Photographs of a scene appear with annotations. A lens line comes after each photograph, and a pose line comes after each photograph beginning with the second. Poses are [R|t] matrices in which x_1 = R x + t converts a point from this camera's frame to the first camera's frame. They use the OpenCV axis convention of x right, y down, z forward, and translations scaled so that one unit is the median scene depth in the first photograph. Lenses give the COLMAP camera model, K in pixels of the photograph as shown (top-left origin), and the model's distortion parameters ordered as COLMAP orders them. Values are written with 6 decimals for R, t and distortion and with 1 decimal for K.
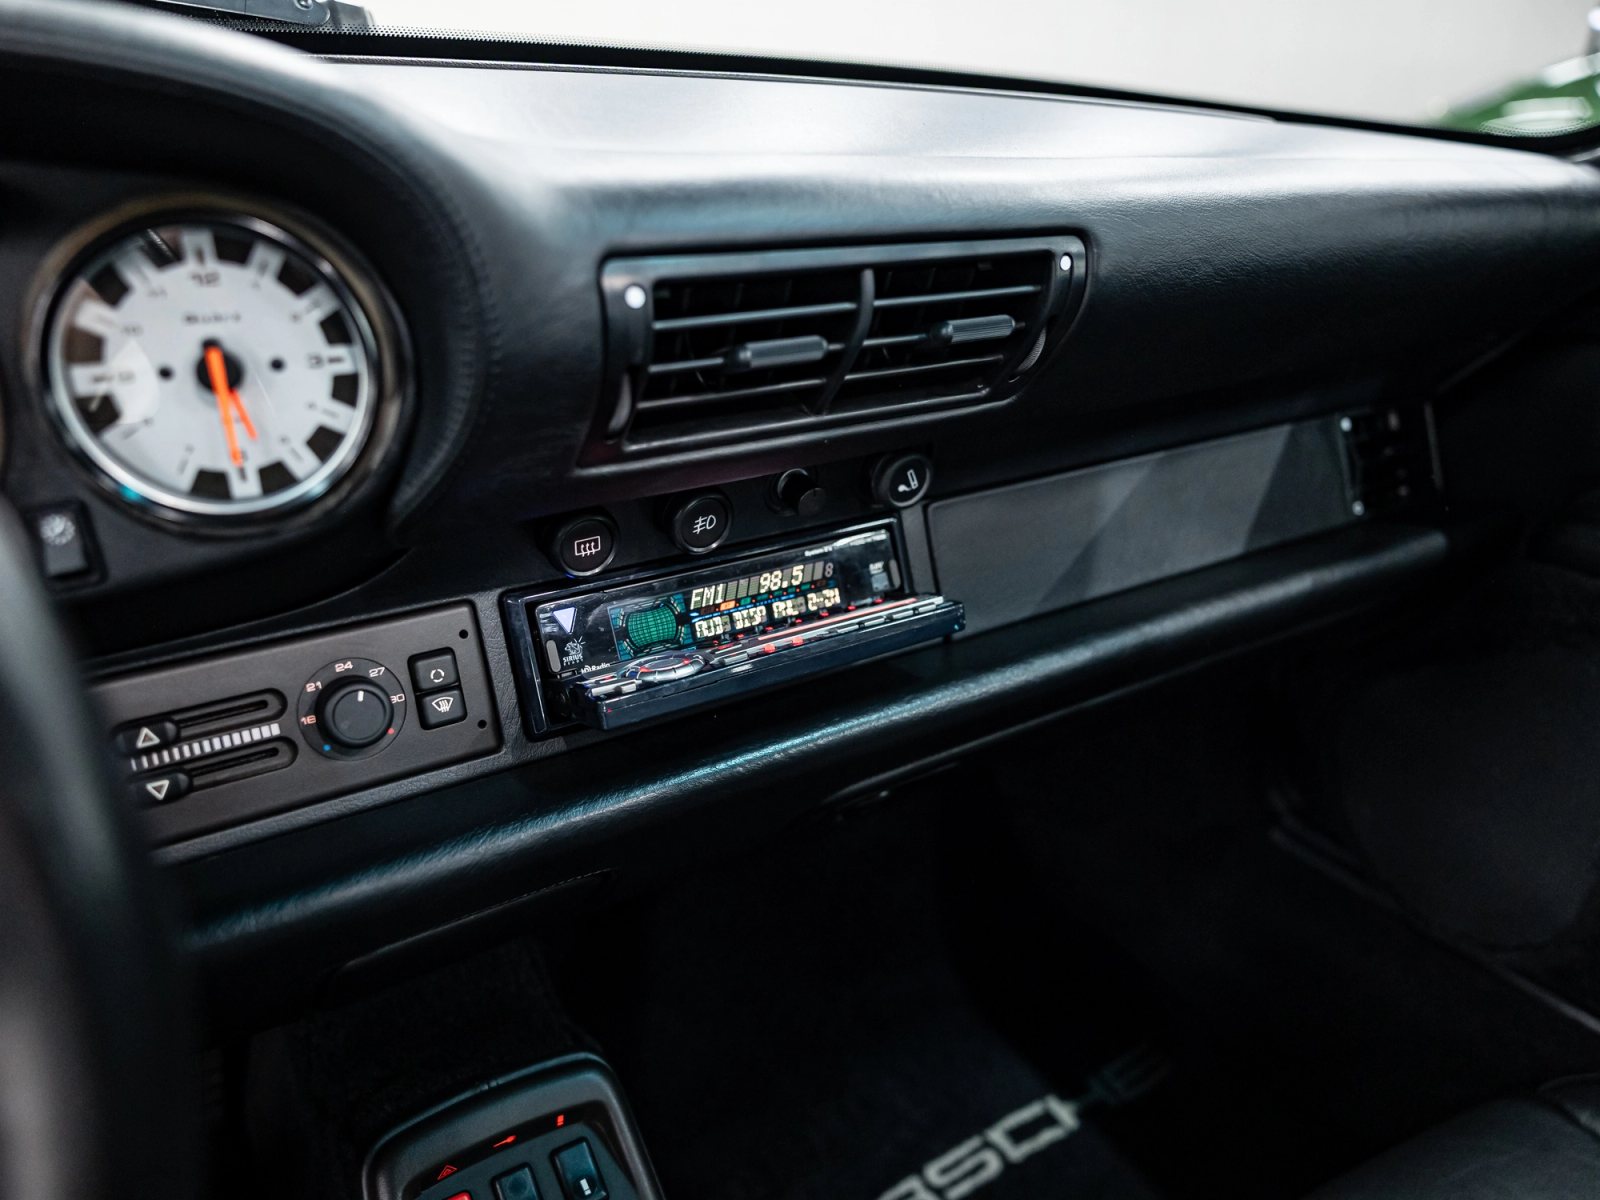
lens RADIAL K [[1182.0, 0, 790.6], [0, 1182.0, 588.2], [0, 0, 1]] dist [0.013179, -0.006284]
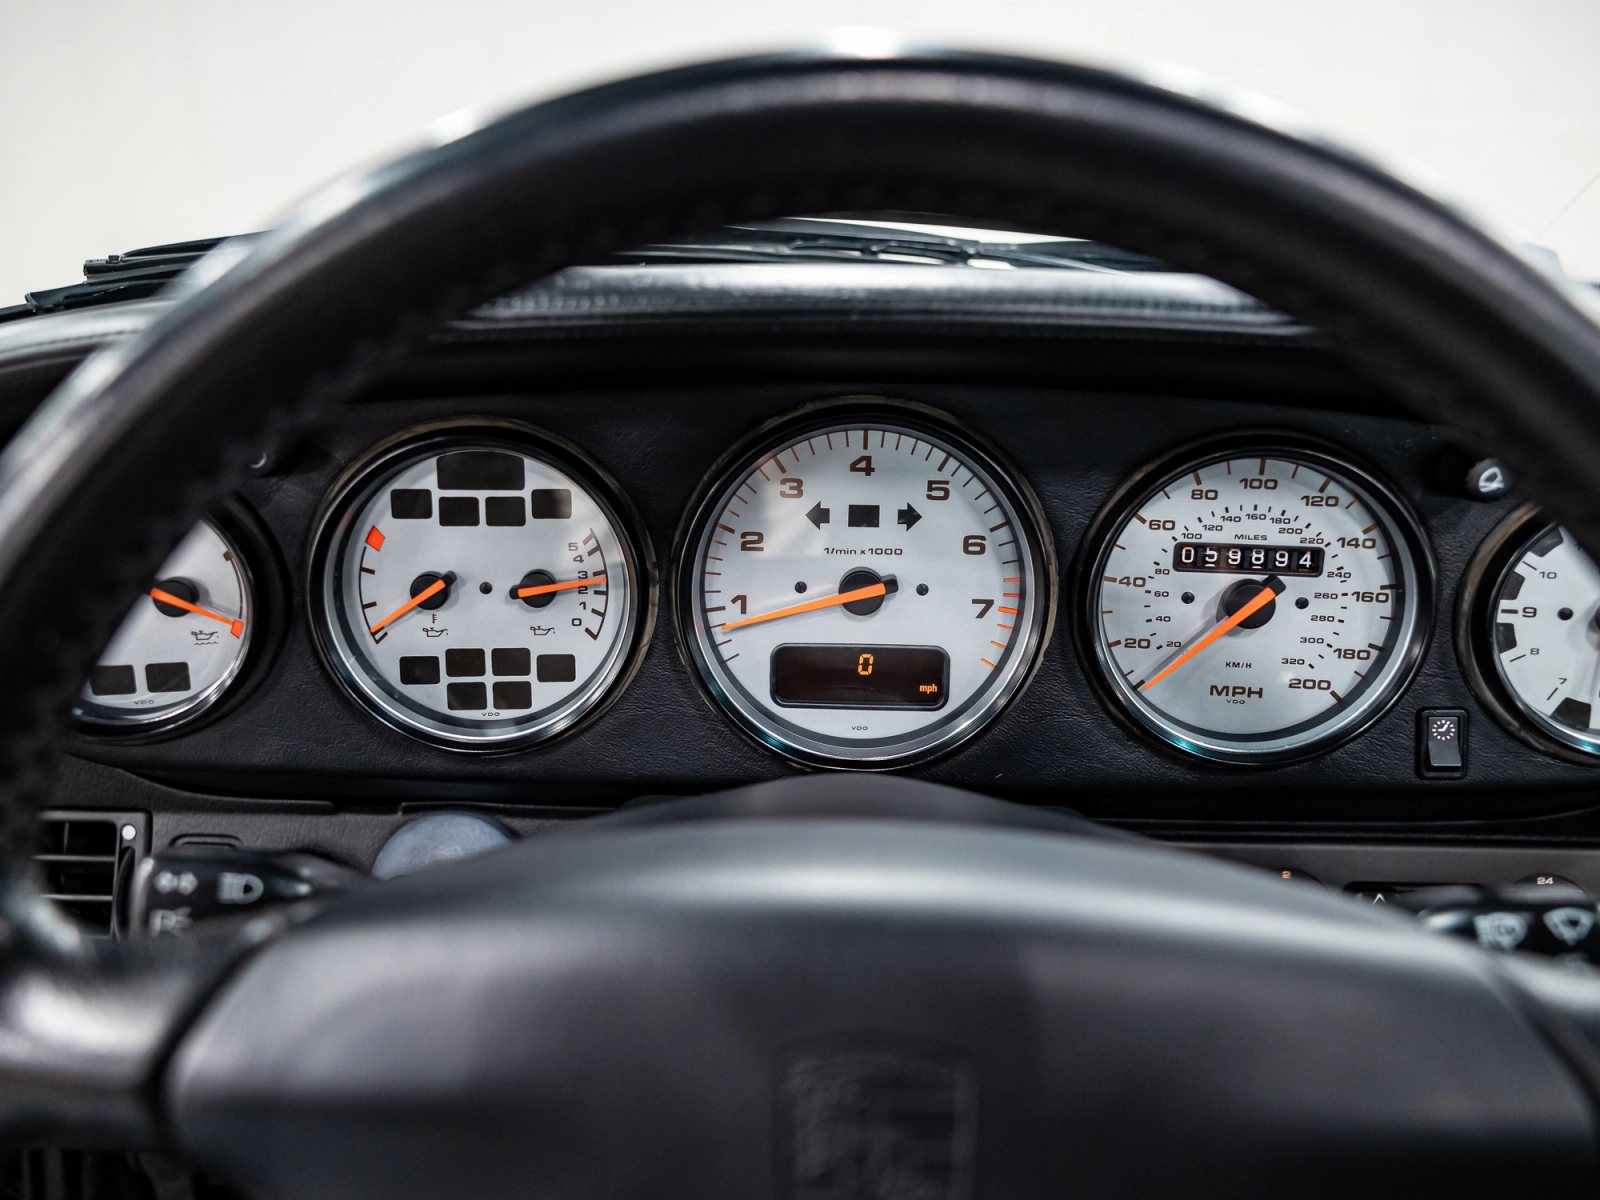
lens RADIAL K [[1182.0, 0, 800.2], [0, 1182.0, 599.1], [0, 0, 1]] dist [0.013179, -0.006284]
pose [[0.831739, 0.158567, -0.532041, -0.454737], [-0.214374, 0.975745, -0.044324, 0.011307], [0.512108, 0.150921, 0.845558, -0.294299]]
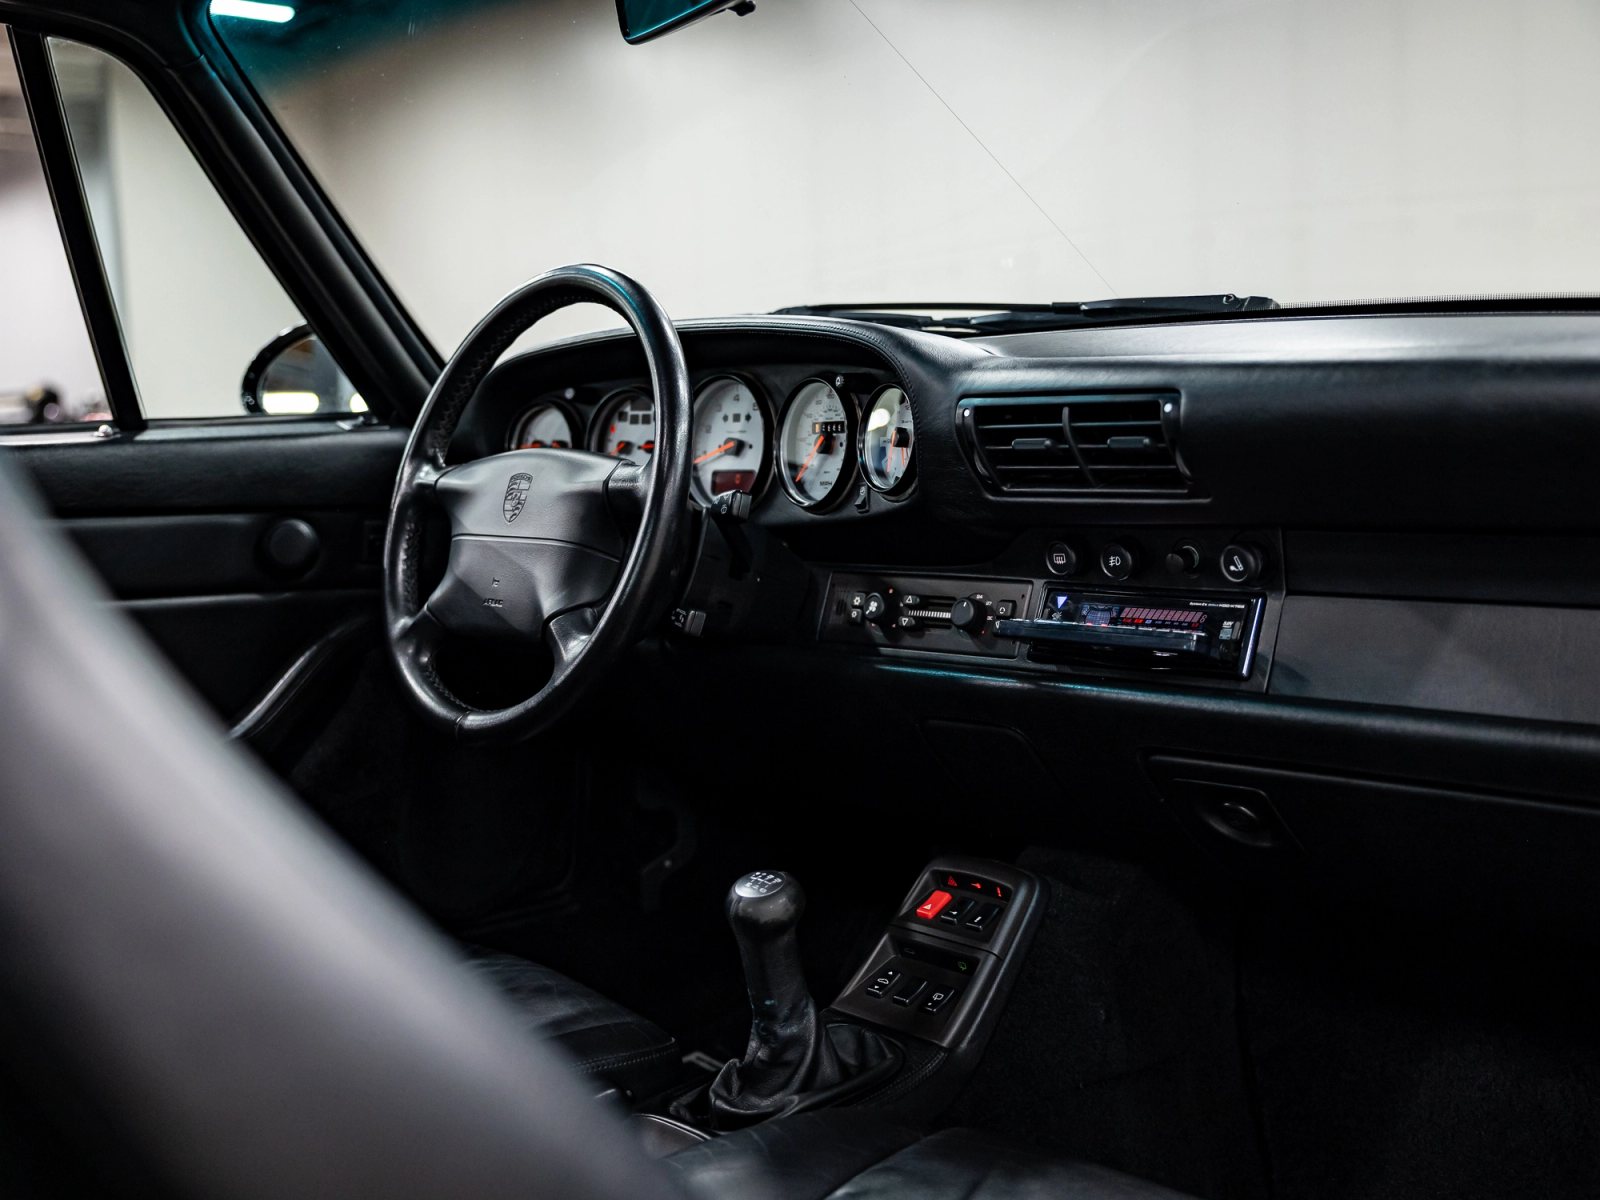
lens RADIAL K [[1859.0, 0, 797.7], [0, 1859.0, 604.9], [0, 0, 1]] dist [-0.004333, 0.000000]
pose [[0.159569, 0.074020, -0.984408, 3.174235], [-0.358825, 0.933327, 0.012015, 0.174444], [0.919664, 0.351313, 0.175490, 0.140732]]
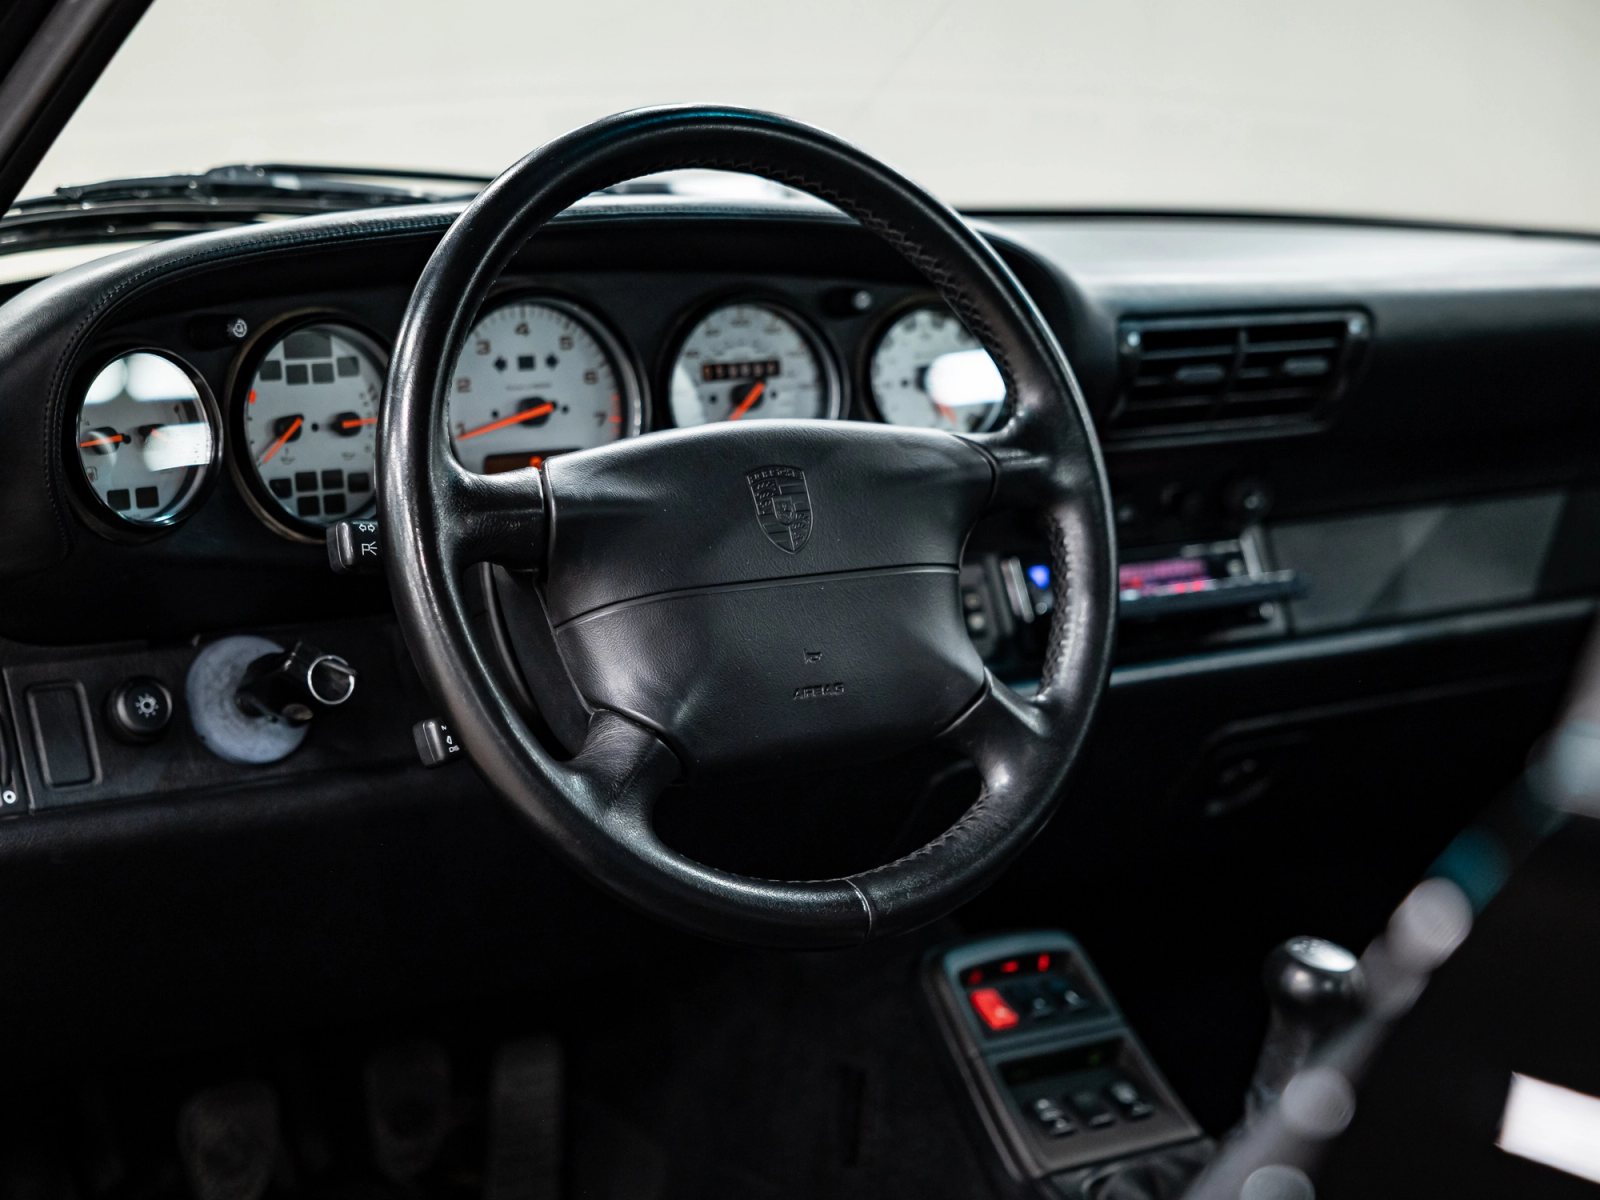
lens RADIAL K [[3172.6, 0, 730.4], [0, 3172.6, 612.7], [0, 0, 1]] dist [-0.000209, 0.000000]
pose [[0.998285, -0.046038, 0.036154, -0.868131], [0.053982, 0.962891, -0.264437, 1.315550], [-0.022638, 0.265936, 0.963725, -3.337743]]
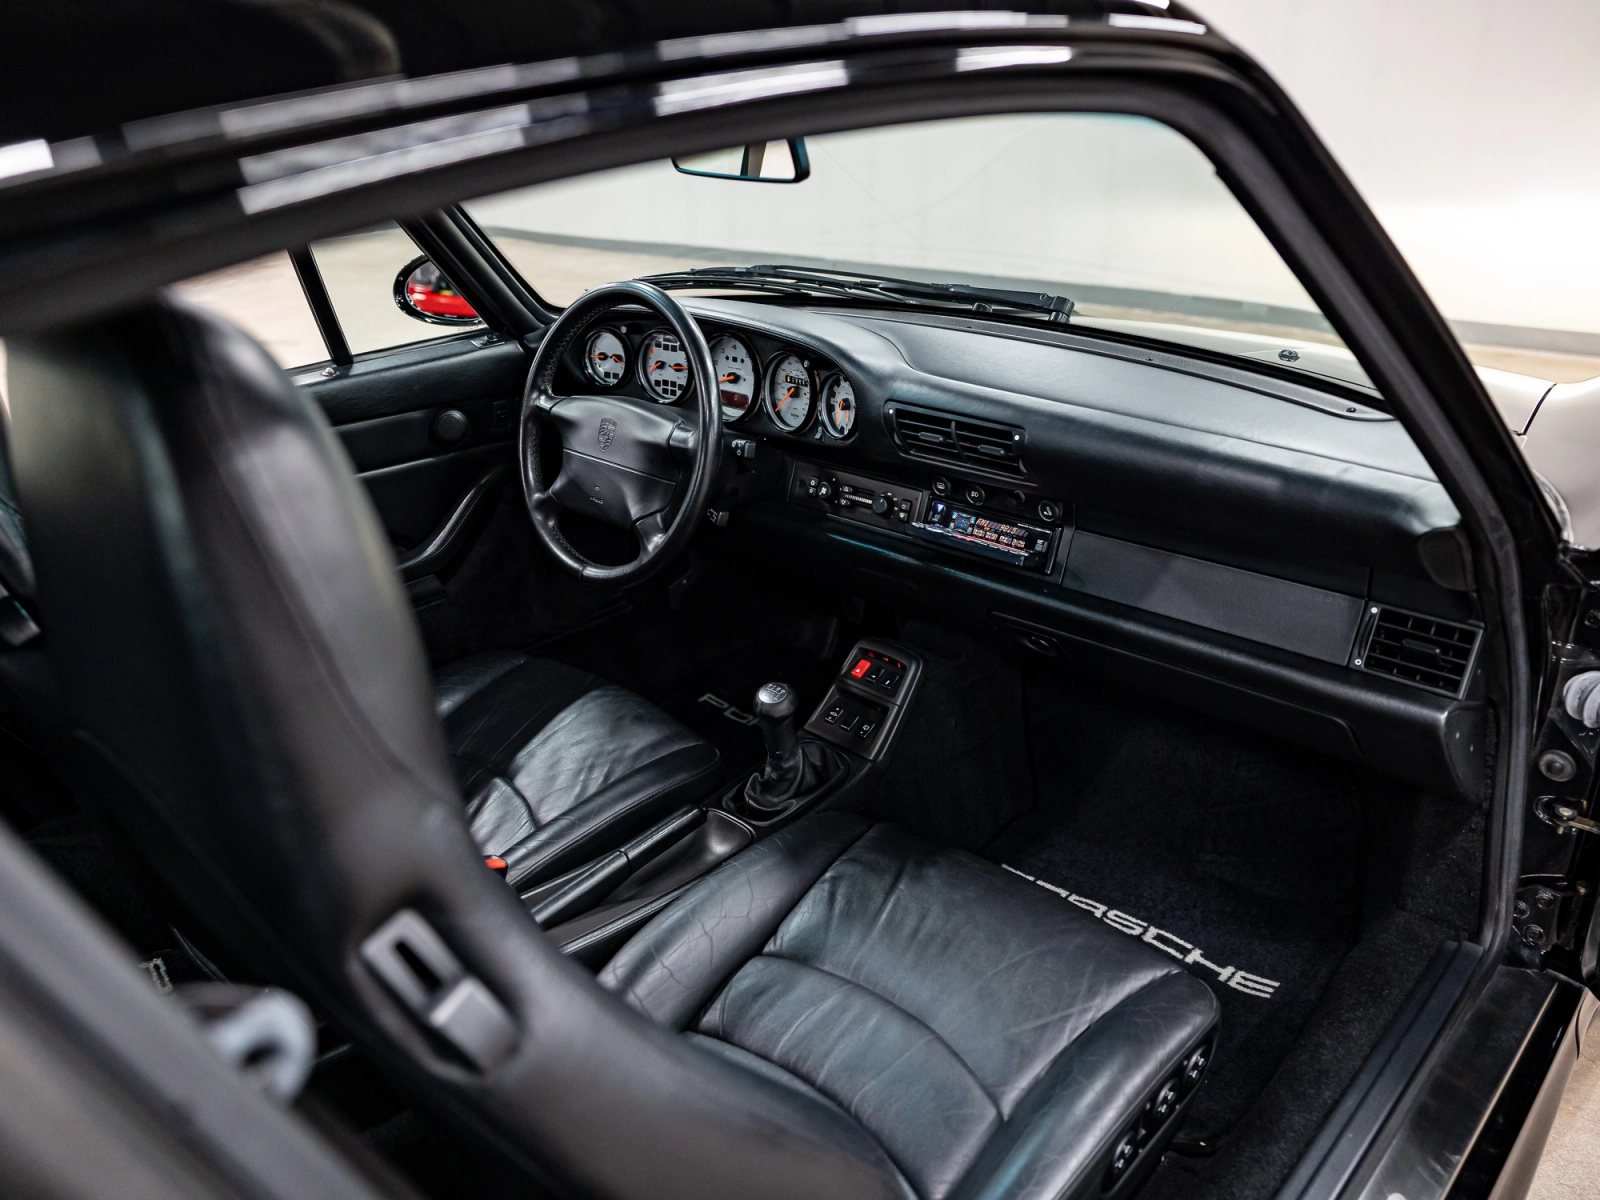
lens RADIAL K [[1182.0, 0, 802.5], [0, 1182.0, 596.2], [0, 0, 1]] dist [0.013179, -0.006284]
pose [[0.242724, 0.362925, -0.899650, 3.210029], [-0.357641, 0.895537, 0.264775, -0.566949], [0.901764, 0.257485, 0.347165, -0.436928]]
